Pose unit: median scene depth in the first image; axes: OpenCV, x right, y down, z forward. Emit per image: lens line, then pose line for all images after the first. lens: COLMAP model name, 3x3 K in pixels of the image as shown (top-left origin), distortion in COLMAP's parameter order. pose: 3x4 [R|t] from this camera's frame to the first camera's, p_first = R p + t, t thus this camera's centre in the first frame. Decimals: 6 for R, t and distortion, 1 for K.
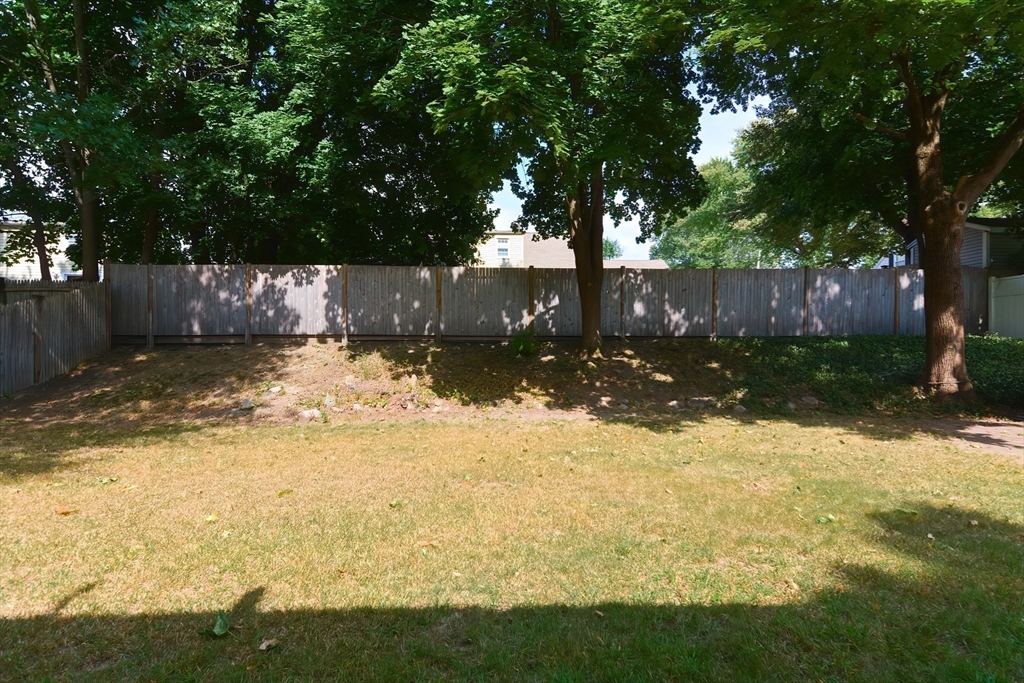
lens RADIAL K [[508.8, 0, 513.2], [0, 508.8, 347.6], [0, 0, 1]] dist [0.033337, -0.013030]
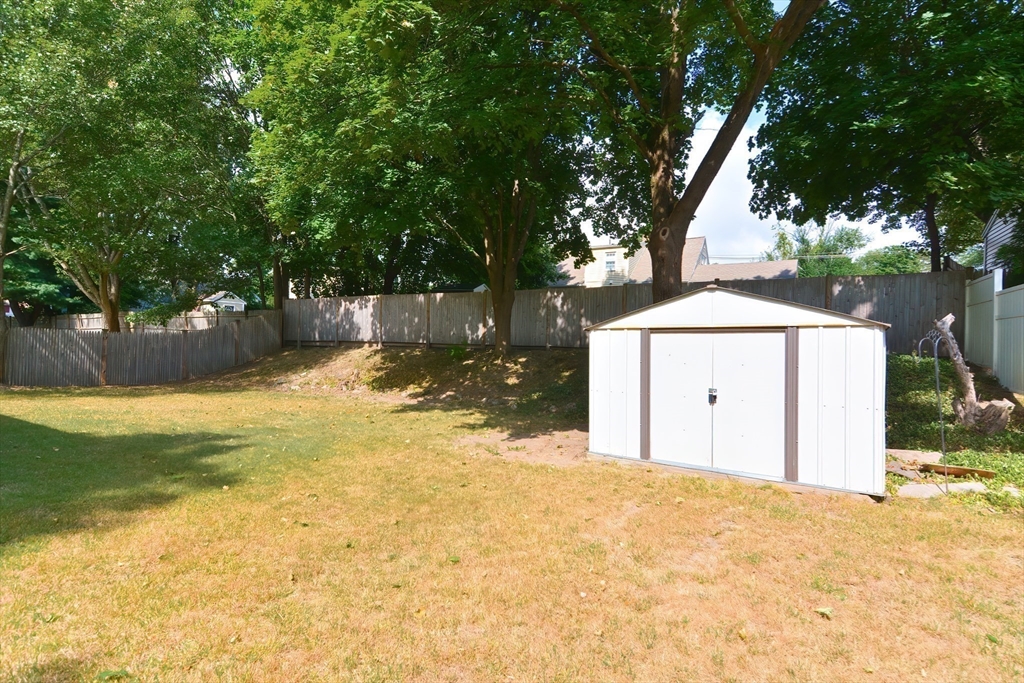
lens RADIAL K [[508.8, 0, 512.4], [0, 508.8, 339.7], [0, 0, 1]] dist [0.033337, -0.013030]
pose [[0.838531, 0.012863, -0.544702, 0.796249], [-0.022525, 0.999685, -0.011067, -0.022301], [0.544388, 0.021550, 0.838557, -0.030006]]
